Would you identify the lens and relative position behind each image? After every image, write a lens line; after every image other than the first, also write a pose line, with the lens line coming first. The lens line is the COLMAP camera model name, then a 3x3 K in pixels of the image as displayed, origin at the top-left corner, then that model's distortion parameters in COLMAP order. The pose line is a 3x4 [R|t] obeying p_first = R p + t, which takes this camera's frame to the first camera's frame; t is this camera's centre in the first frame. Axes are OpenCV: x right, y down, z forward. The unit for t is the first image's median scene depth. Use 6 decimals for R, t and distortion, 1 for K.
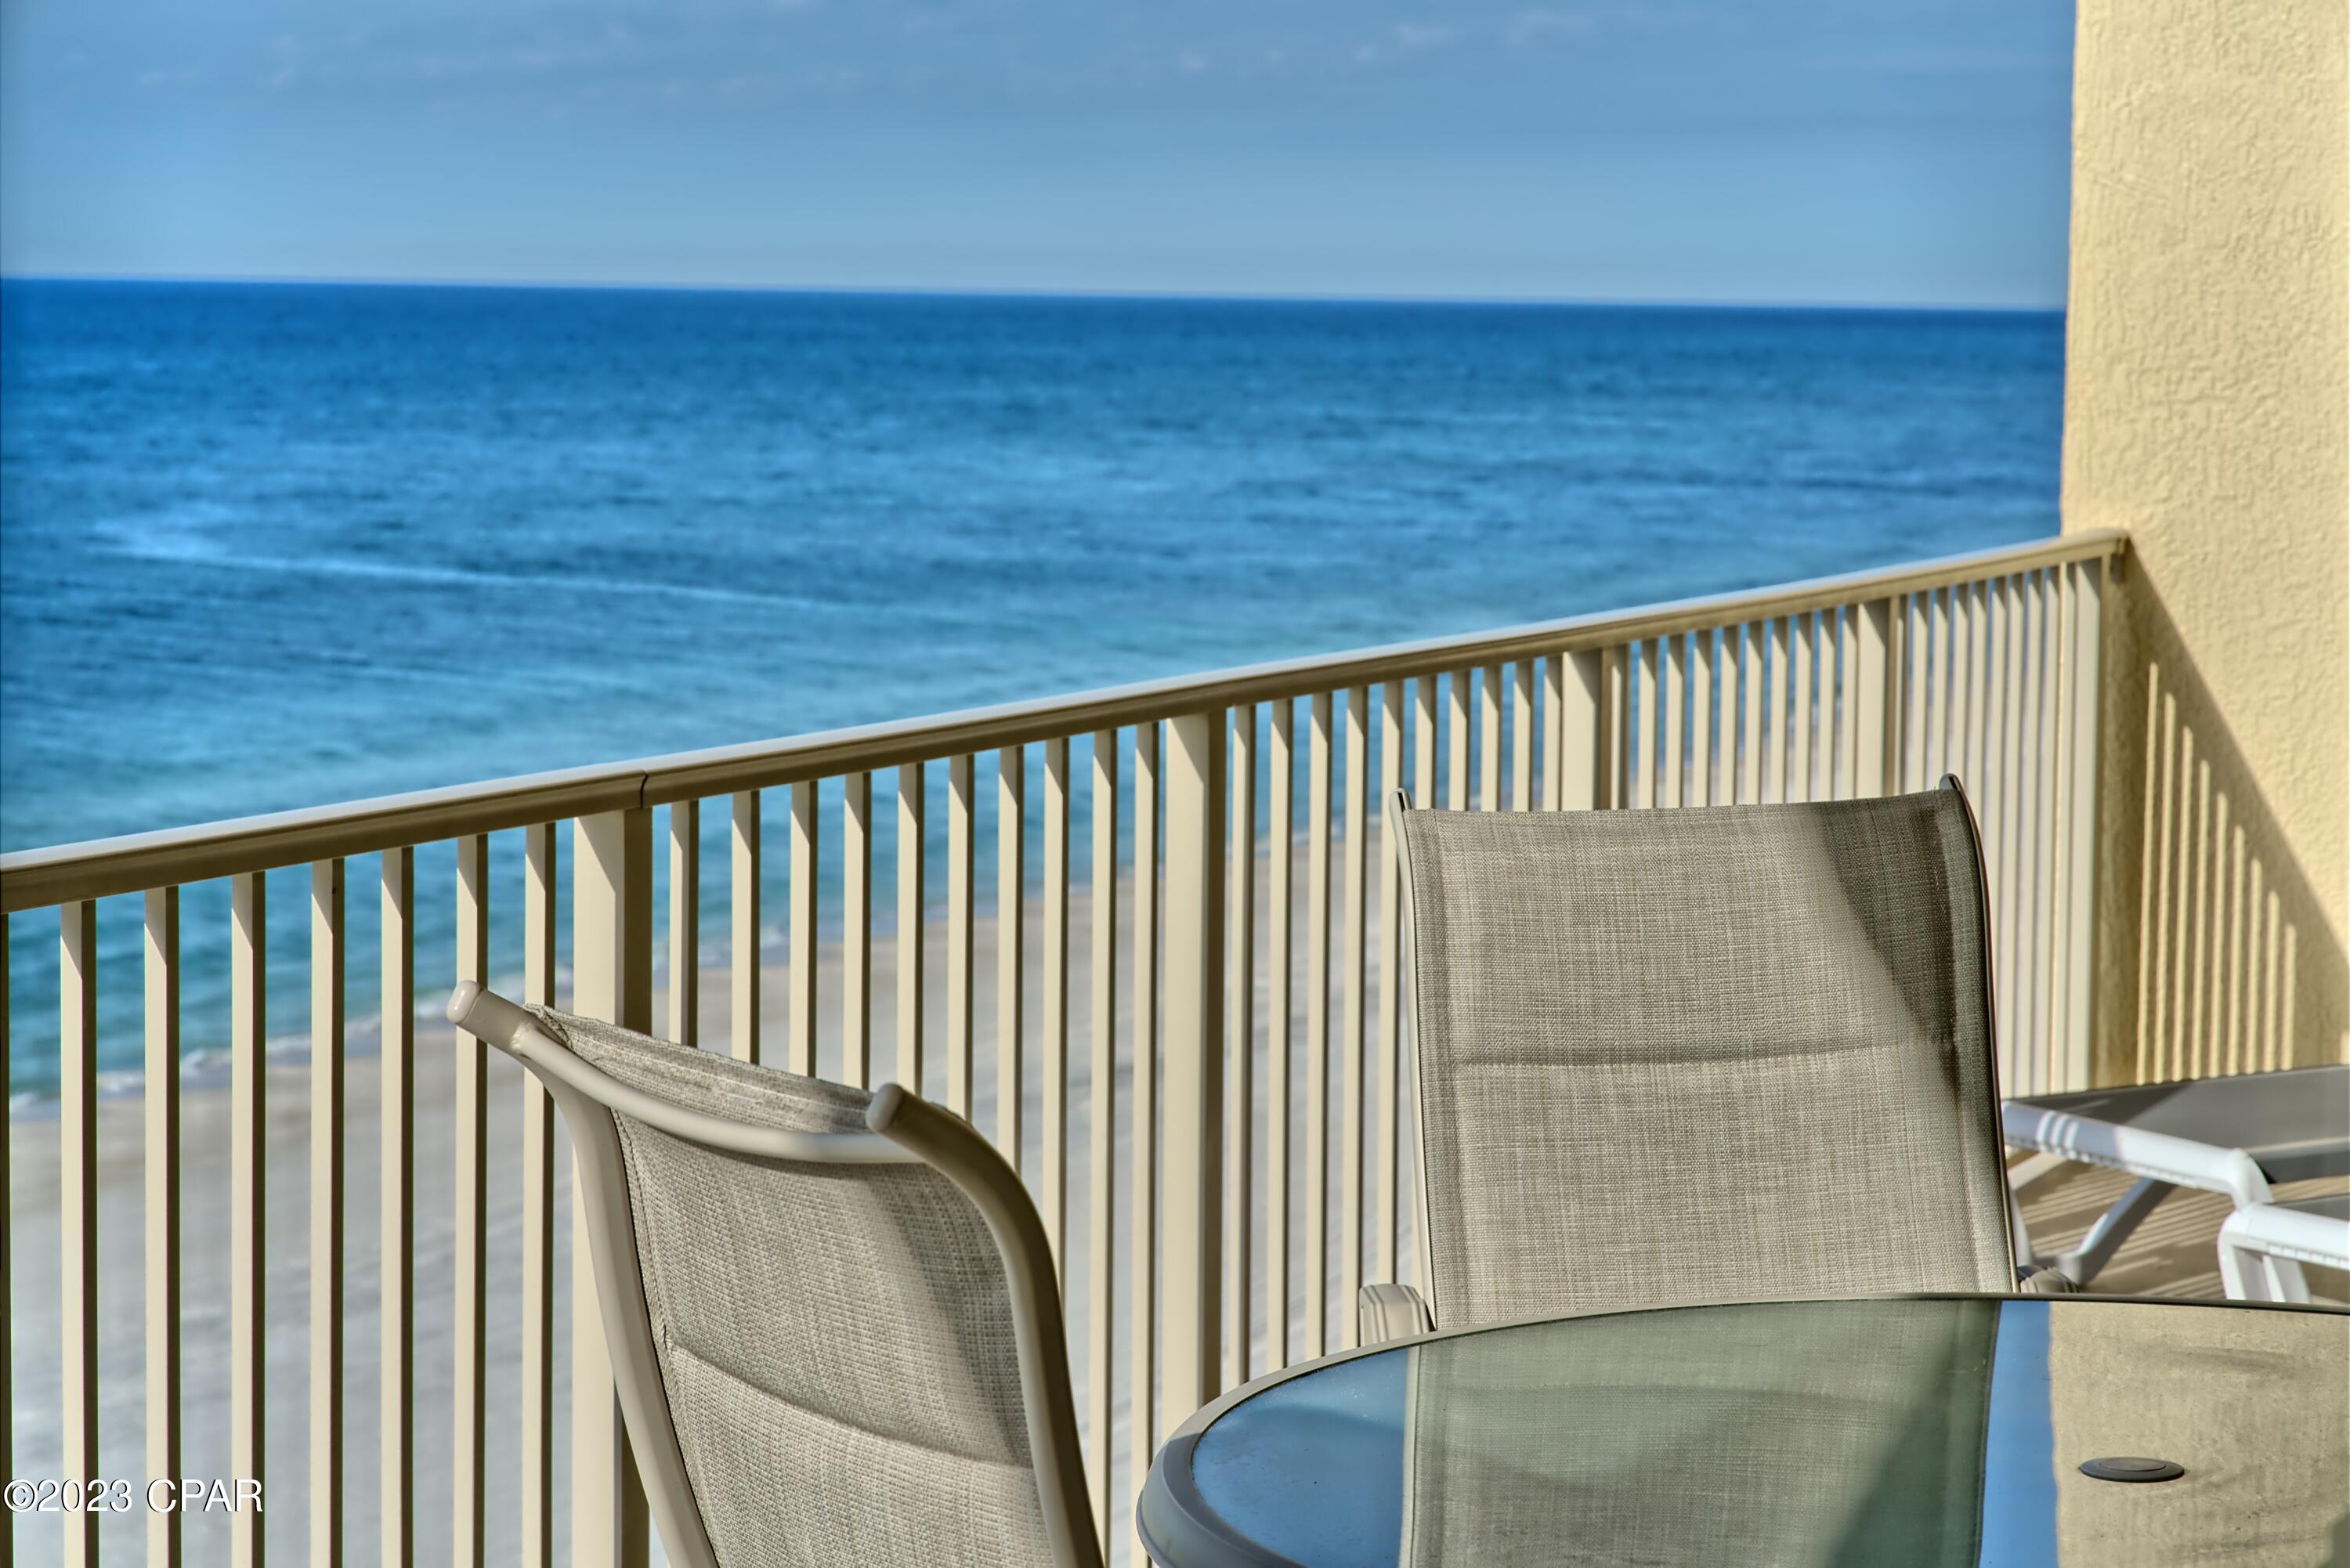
lens RADIAL K [[5679.4, 0, 1176.8], [0, 5679.4, 779.2], [0, 0, 1]] dist [-0.018927, 0.000000]
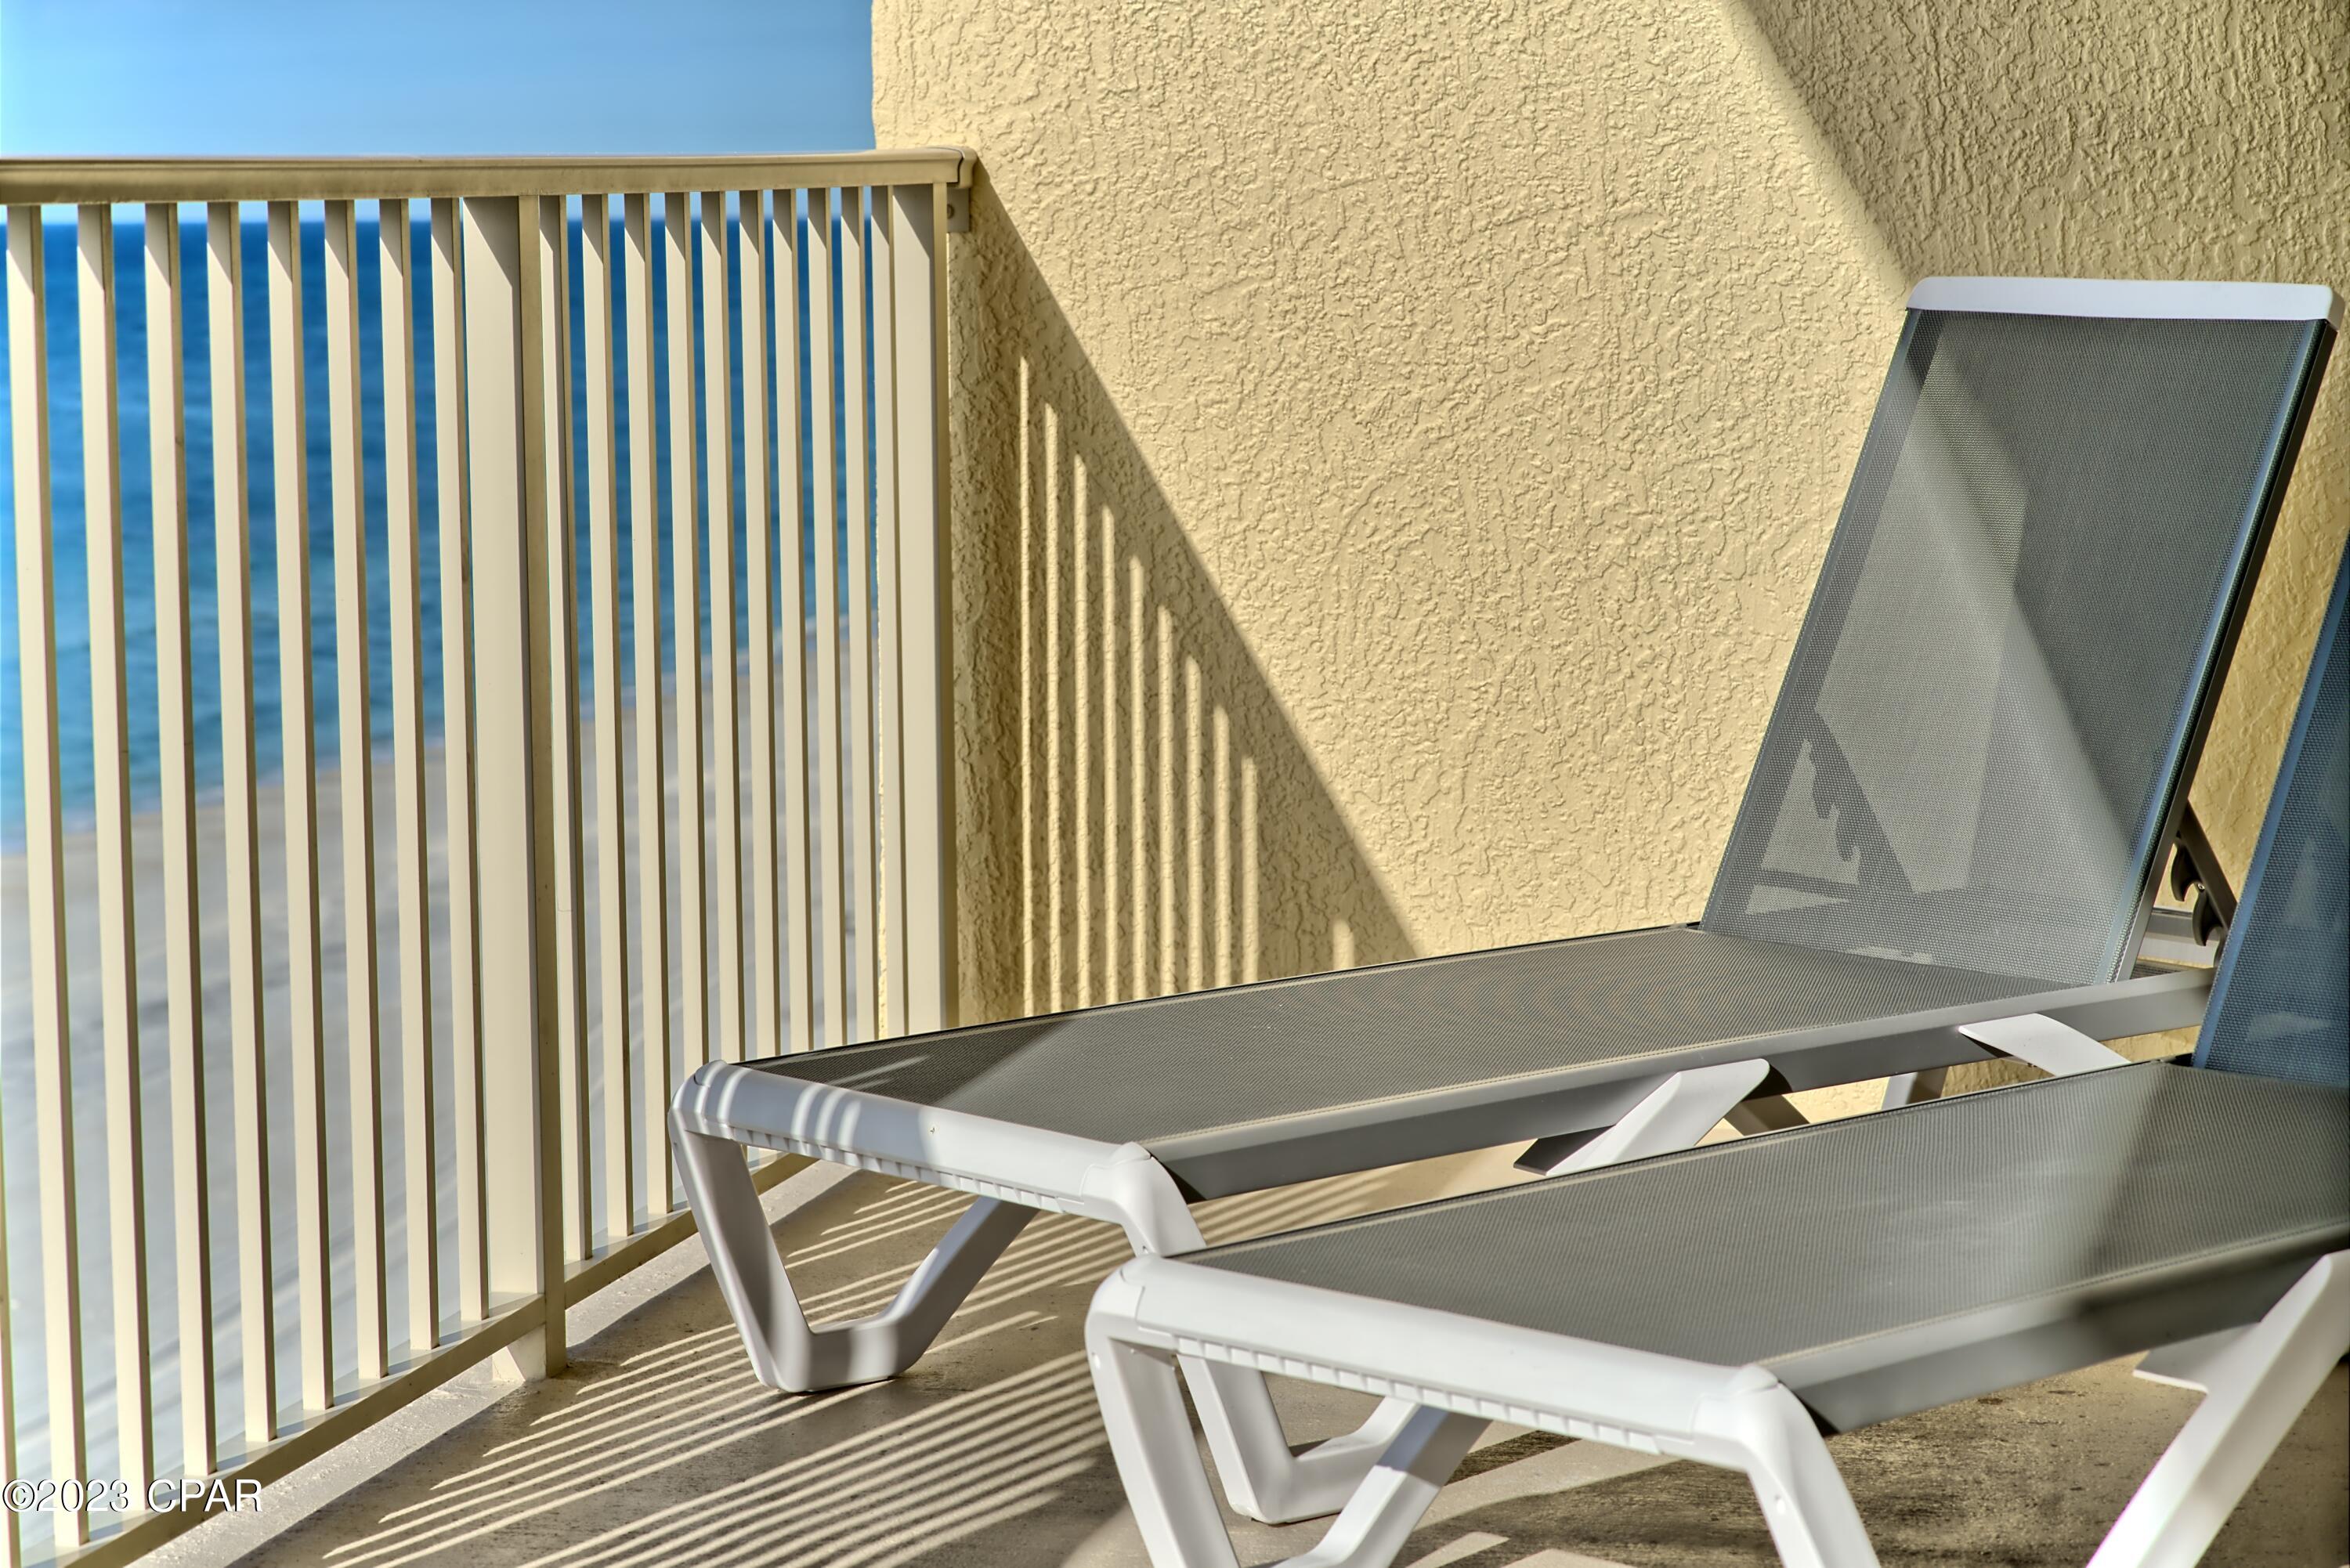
lens RADIAL K [[5679.4, 0, 1174.8], [0, 5679.4, 785.6], [0, 0, 1]] dist [-0.018927, 0.000000]
pose [[0.985579, -0.038681, 0.164737, 0.082206], [0.035566, 0.999129, 0.021816, 0.014702], [-0.165437, -0.015642, 0.986096, 0.367271]]
